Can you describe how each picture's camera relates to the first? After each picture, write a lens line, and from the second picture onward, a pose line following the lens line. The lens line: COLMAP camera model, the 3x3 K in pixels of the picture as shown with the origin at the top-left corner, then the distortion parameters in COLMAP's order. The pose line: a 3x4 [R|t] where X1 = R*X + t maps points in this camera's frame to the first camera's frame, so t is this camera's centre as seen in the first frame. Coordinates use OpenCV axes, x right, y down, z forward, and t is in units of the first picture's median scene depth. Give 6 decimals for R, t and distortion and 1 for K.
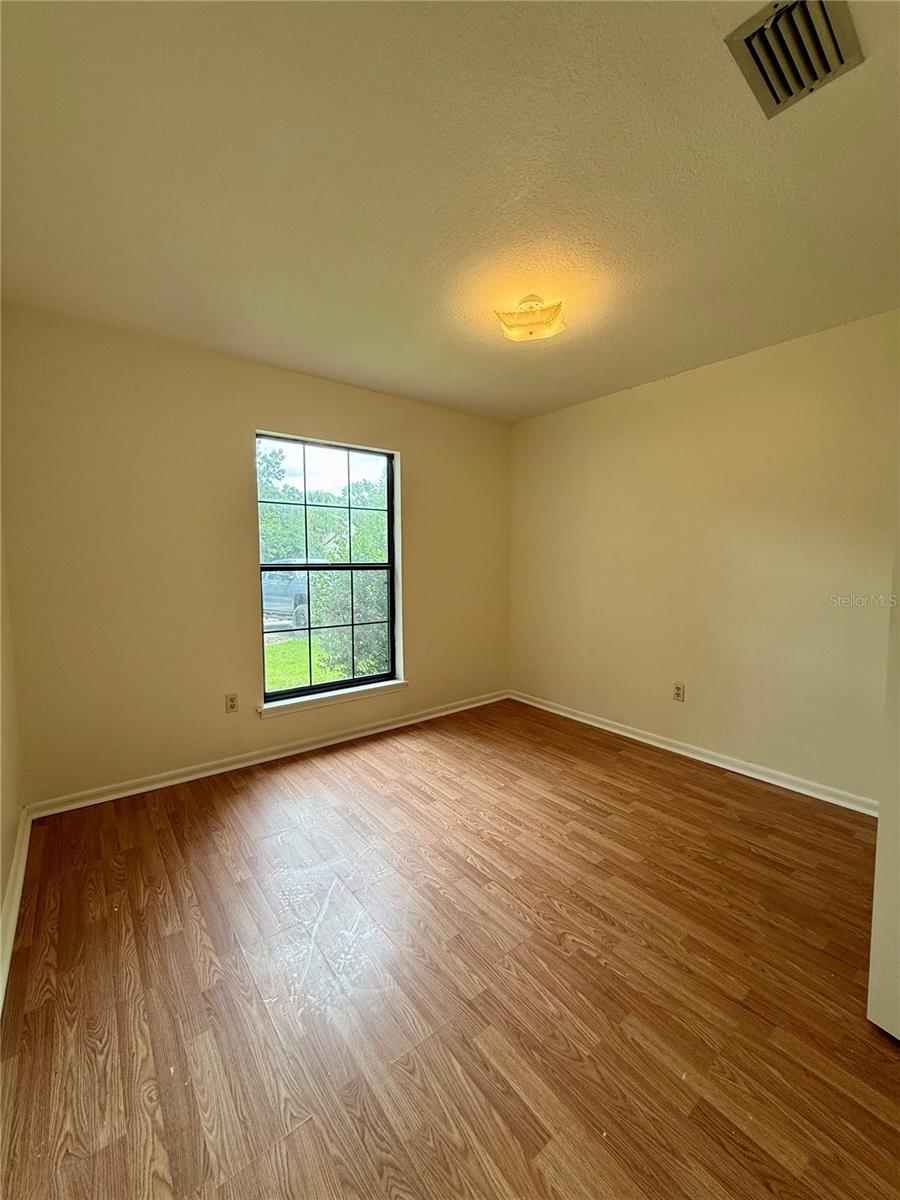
lens RADIAL K [[480.0, 0, 450.6], [0, 480.0, 596.7], [0, 0, 1]] dist [-0.002538, 0.000528]
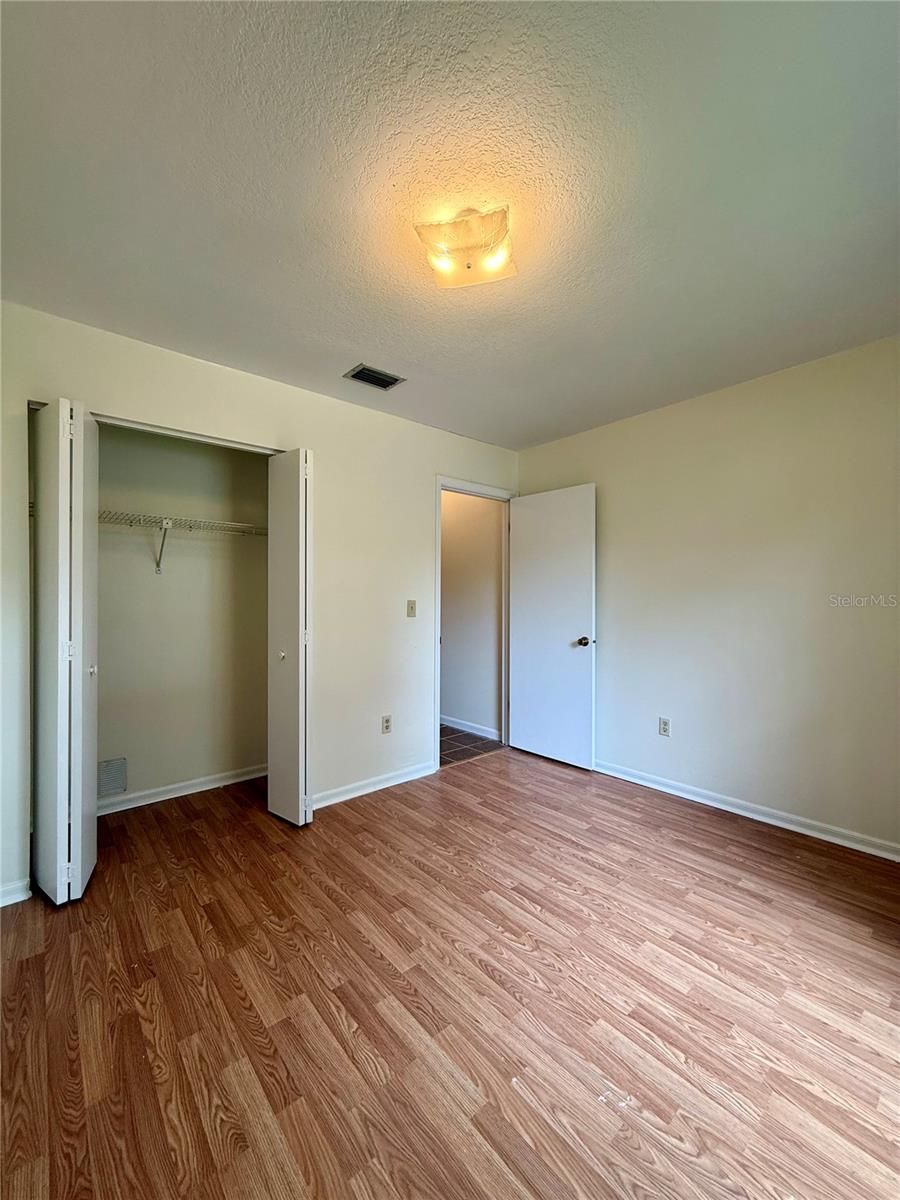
lens RADIAL K [[480.0, 0, 450.6], [0, 480.0, 596.7], [0, 0, 1]] dist [-0.002538, 0.000528]
pose [[-0.998838, 0.006422, -0.047755, 0.235903], [0.002855, 0.997224, 0.074400, -0.115100], [0.048100, 0.074177, -0.996084, 1.777217]]
